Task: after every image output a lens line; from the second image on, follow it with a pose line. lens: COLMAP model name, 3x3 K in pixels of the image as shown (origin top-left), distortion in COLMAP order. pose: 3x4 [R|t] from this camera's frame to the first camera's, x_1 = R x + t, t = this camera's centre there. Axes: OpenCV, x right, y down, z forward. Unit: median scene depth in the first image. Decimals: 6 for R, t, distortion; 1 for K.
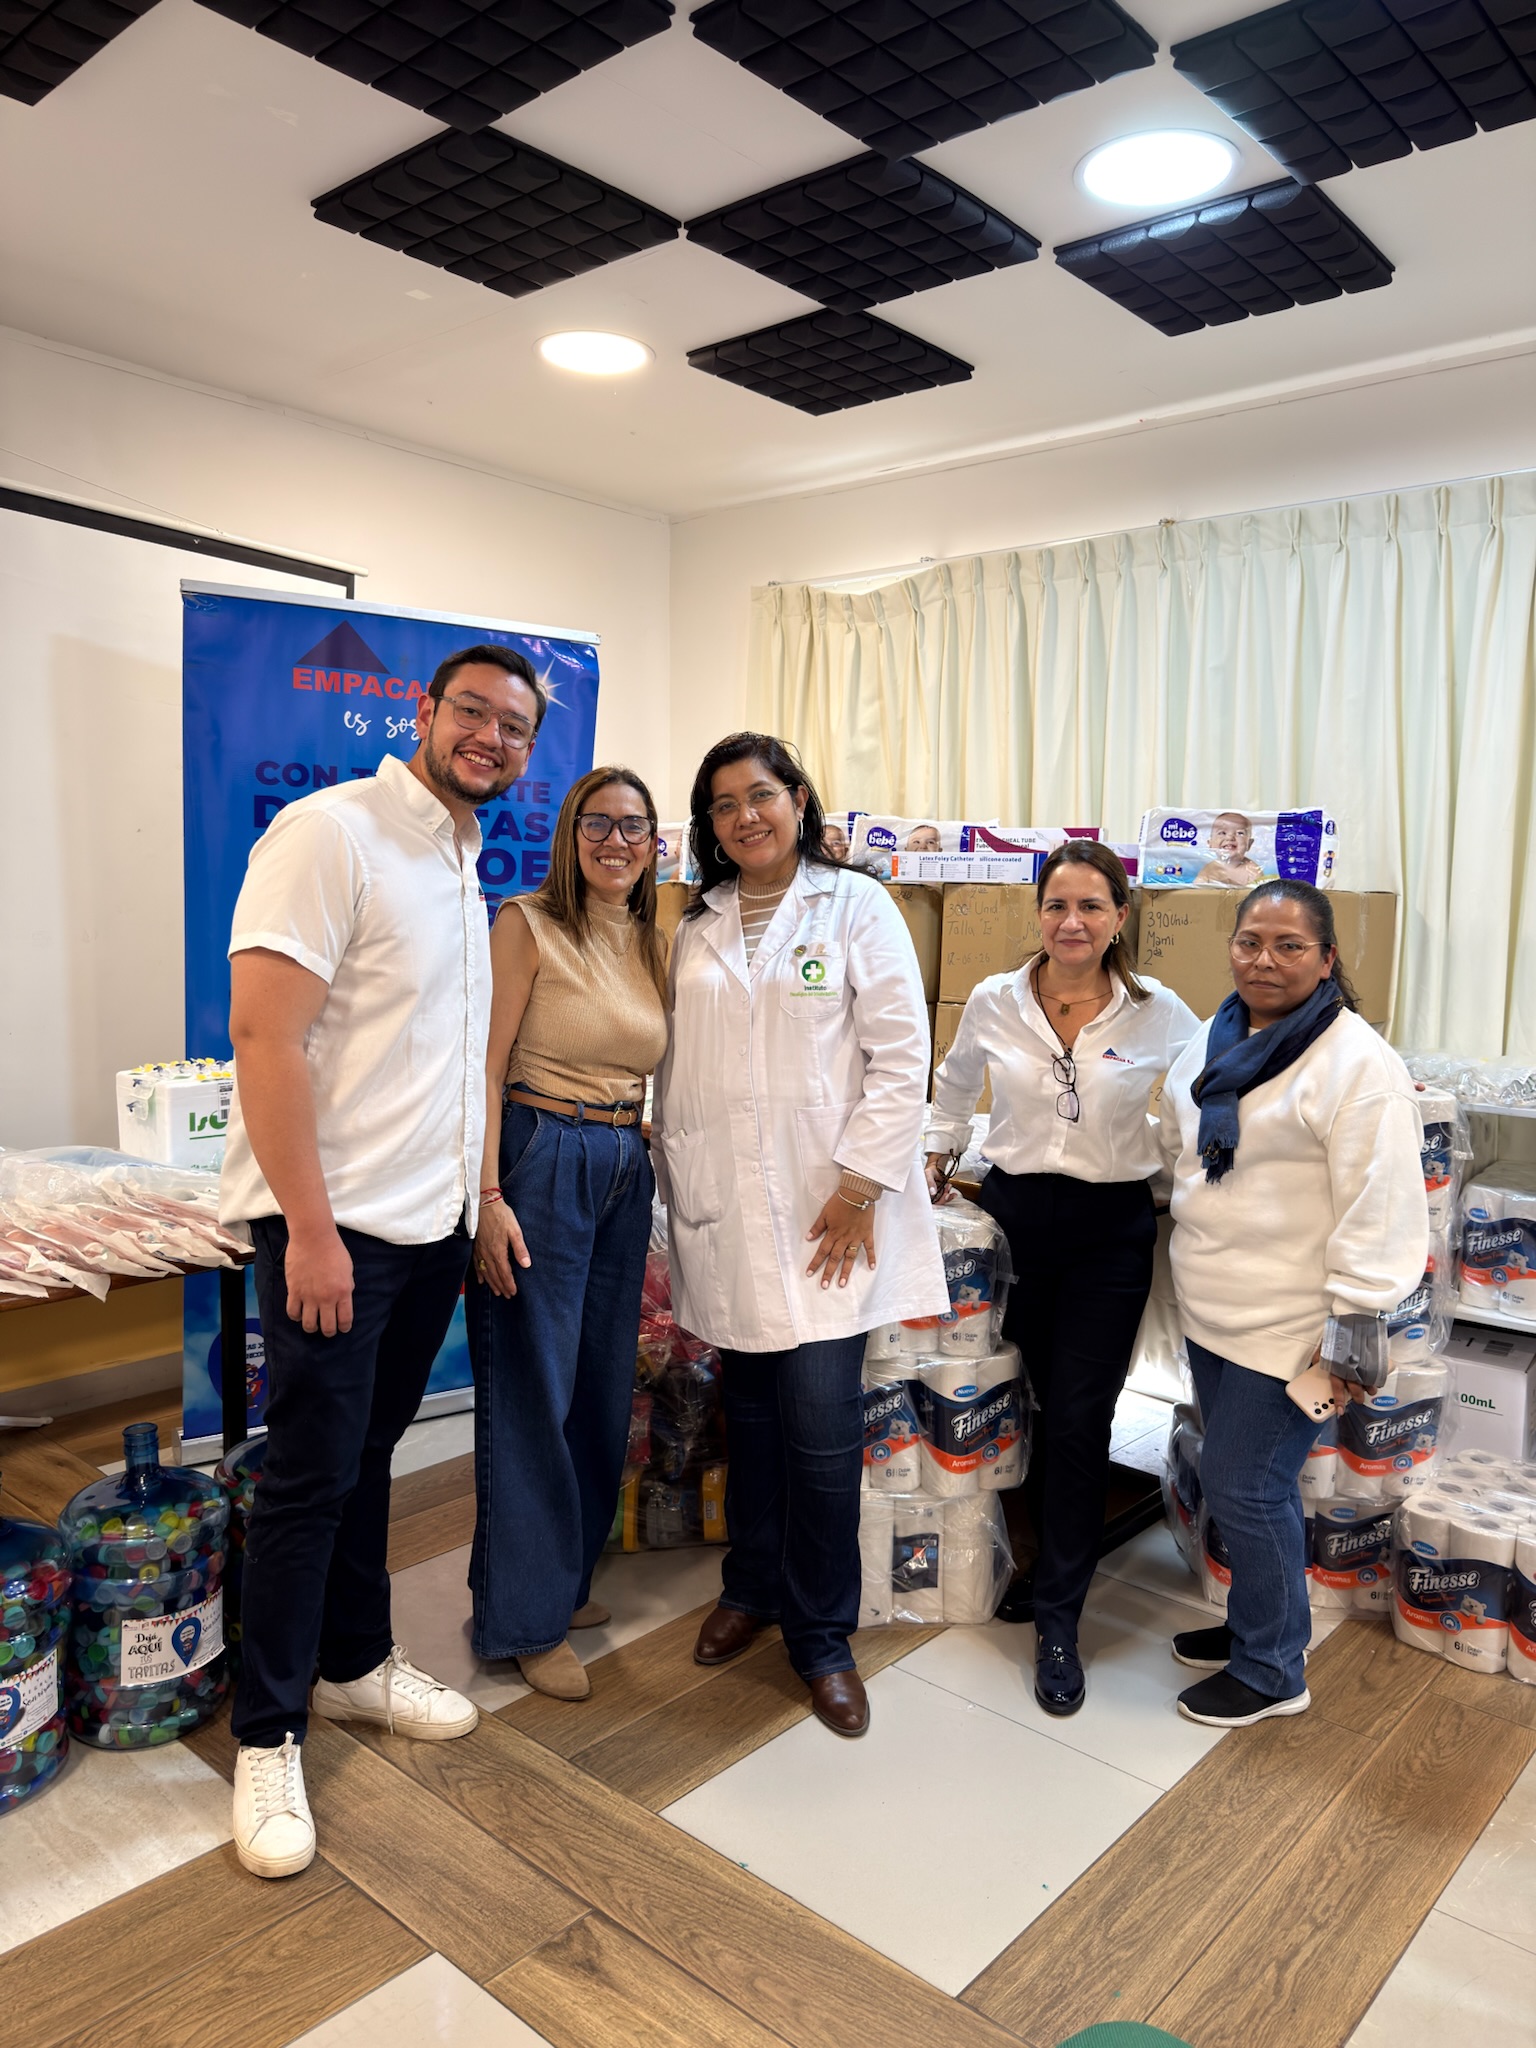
lens RADIAL K [[1481.2, 0, 773.0], [0, 1481.2, 1026.8], [0, 0, 1]] dist [0.054730, -0.065713]
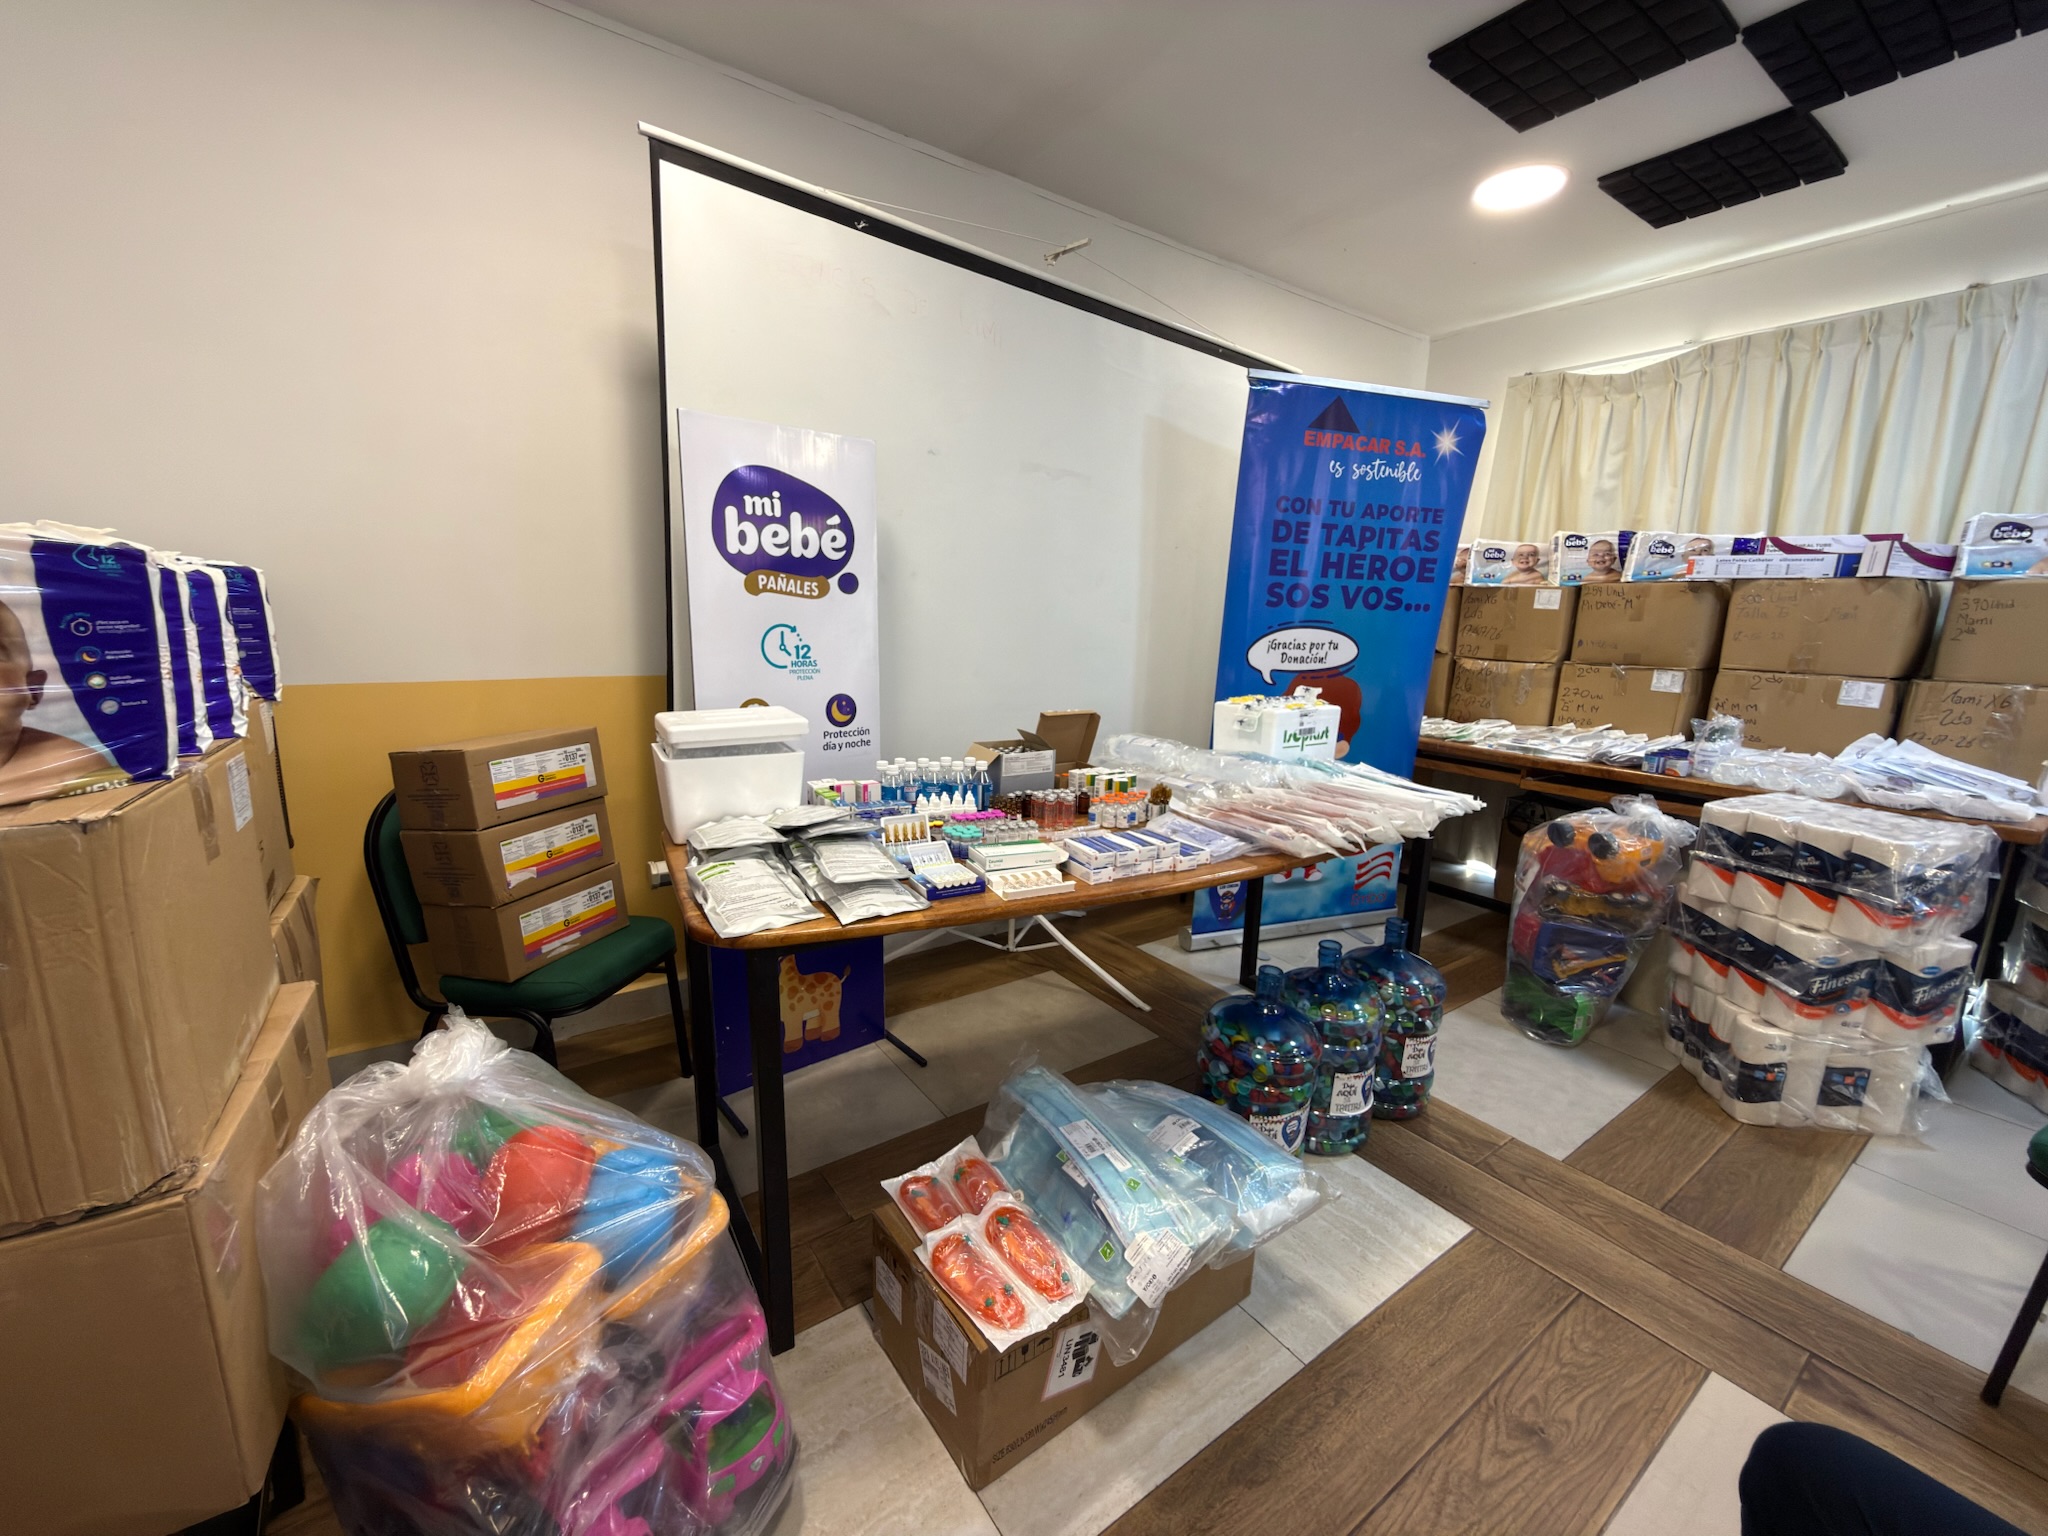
lens RADIAL K [[815.4, 0, 1024.5], [0, 815.4, 766.5], [0, 0, 1]] dist [-0.001046, -0.000569]
pose [[0.969321, 0.046301, -0.241399, -0.338136], [-0.022584, 0.994720, 0.100106, 0.014102], [0.244760, -0.091583, 0.965249, 0.109899]]
